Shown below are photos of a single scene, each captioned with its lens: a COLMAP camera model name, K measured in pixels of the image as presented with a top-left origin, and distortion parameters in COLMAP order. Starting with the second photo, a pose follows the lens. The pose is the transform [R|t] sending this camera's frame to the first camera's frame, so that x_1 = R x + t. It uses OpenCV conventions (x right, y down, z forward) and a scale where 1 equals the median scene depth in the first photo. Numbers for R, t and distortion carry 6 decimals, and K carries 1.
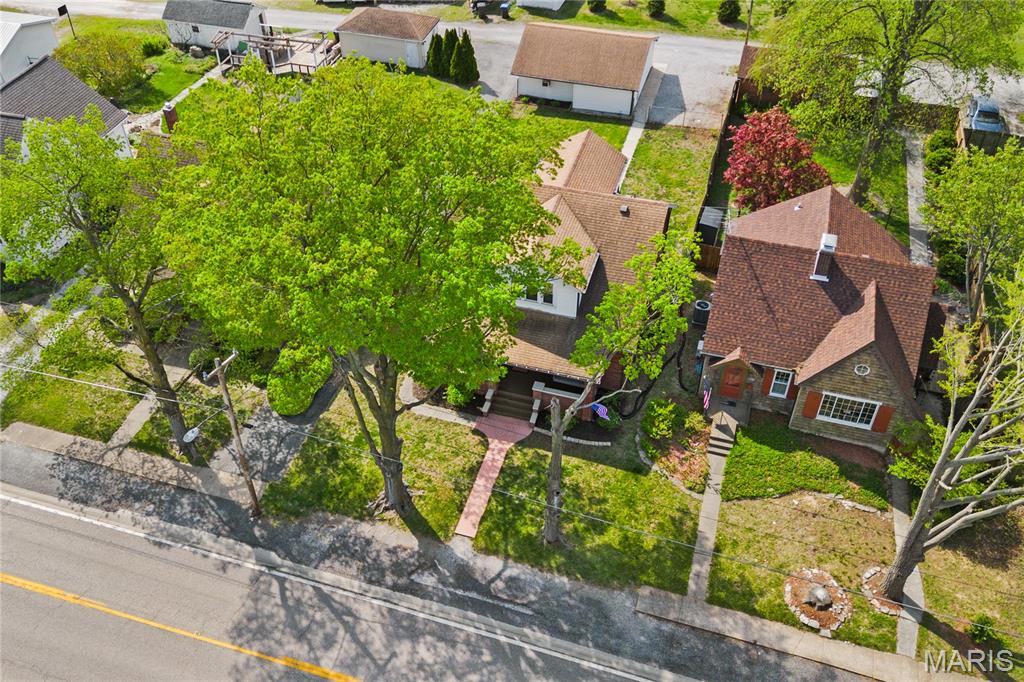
lens RADIAL K [[895.5, 0, 488.8], [0, 895.5, 312.1], [0, 0, 1]] dist [0.084918, -0.115872]
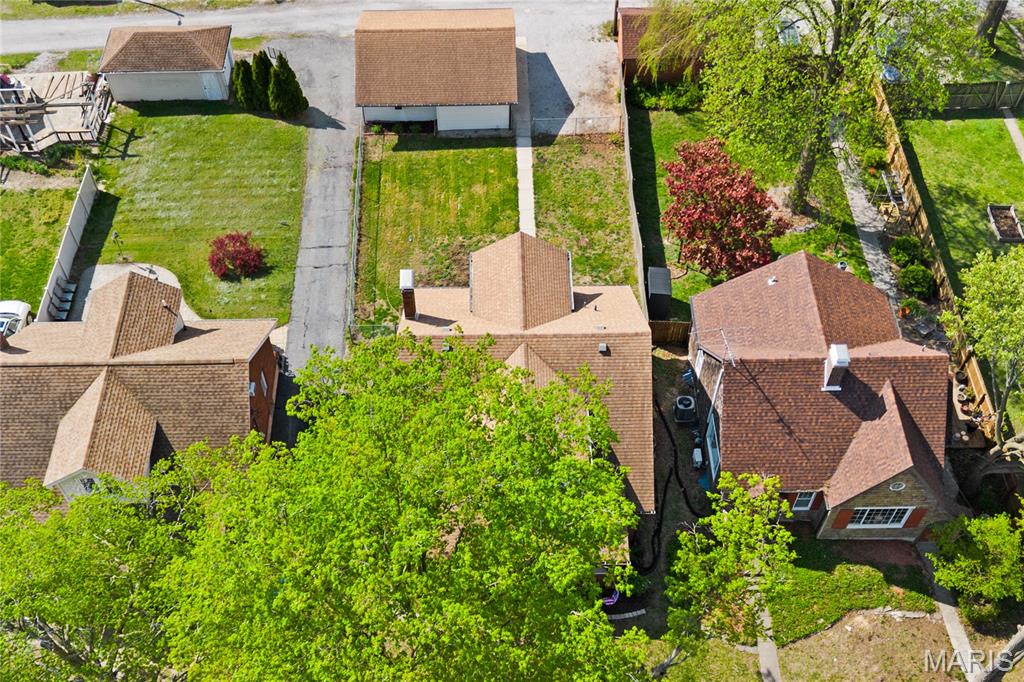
lens RADIAL K [[1038.3, 0, 490.1], [0, 1038.3, 388.3], [0, 0, 1]] dist [0.114685, -0.204627]
pose [[0.951794, -0.250523, 0.176995, -0.140145], [0.208715, 0.951787, 0.224812, -0.329202], [-0.224782, -0.177033, 0.958192, 0.063961]]
